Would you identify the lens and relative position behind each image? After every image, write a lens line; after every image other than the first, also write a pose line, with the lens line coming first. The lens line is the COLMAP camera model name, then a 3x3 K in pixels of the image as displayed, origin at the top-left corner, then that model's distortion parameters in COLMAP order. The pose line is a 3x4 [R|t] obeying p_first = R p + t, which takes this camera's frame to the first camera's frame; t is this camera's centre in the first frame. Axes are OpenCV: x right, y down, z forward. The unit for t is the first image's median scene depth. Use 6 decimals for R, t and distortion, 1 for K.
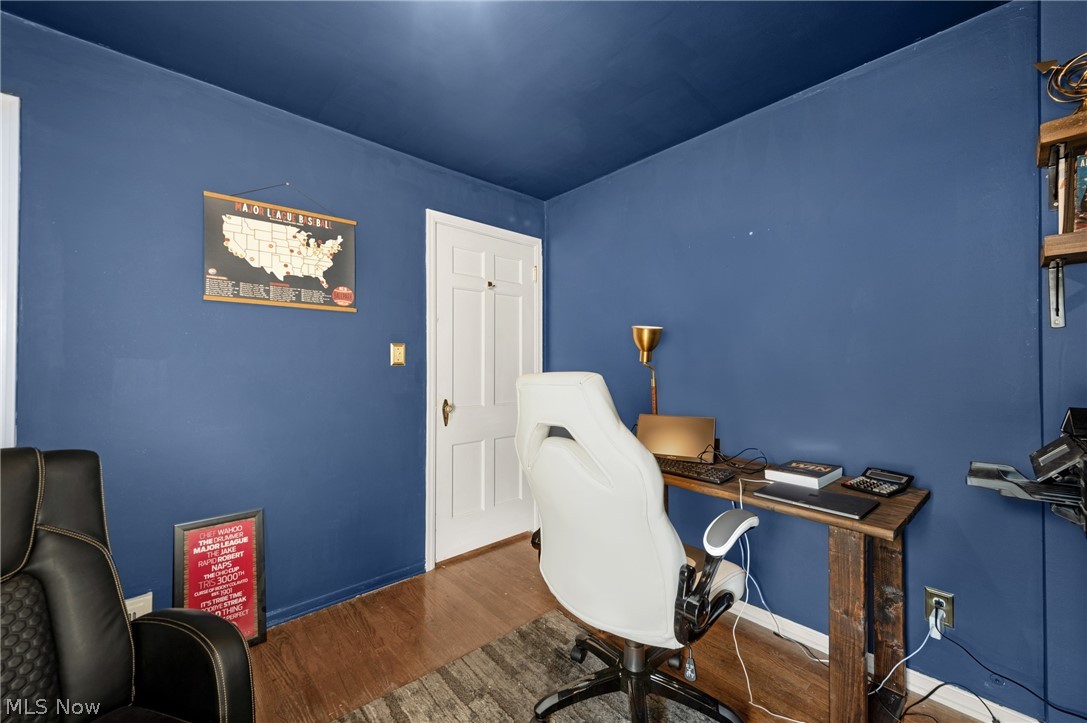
lens RADIAL K [[428.6, 0, 543.2], [0, 428.6, 365.3], [0, 0, 1]] dist [0.014336, -0.003139]
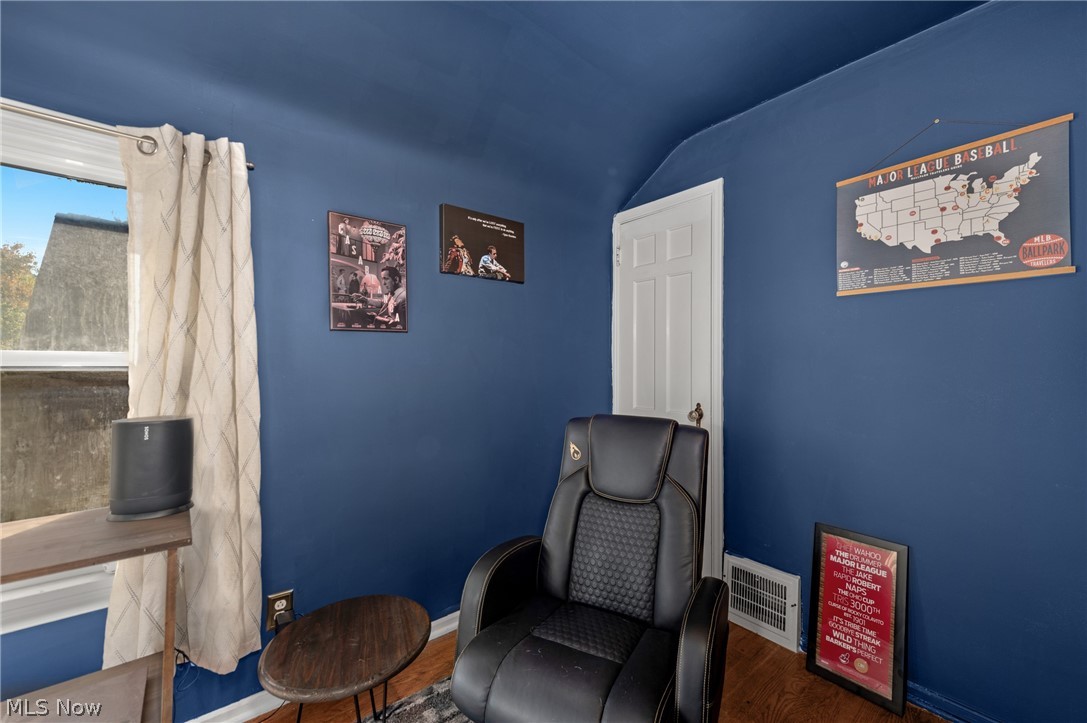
lens RADIAL K [[428.6, 0, 544.4], [0, 428.6, 356.6], [0, 0, 1]] dist [0.014336, -0.003139]
pose [[-0.021984, -0.016217, -0.999627, 0.165402], [-0.003669, 0.999863, -0.016140, -0.001140], [0.999752, 0.003313, -0.022040, 0.349017]]
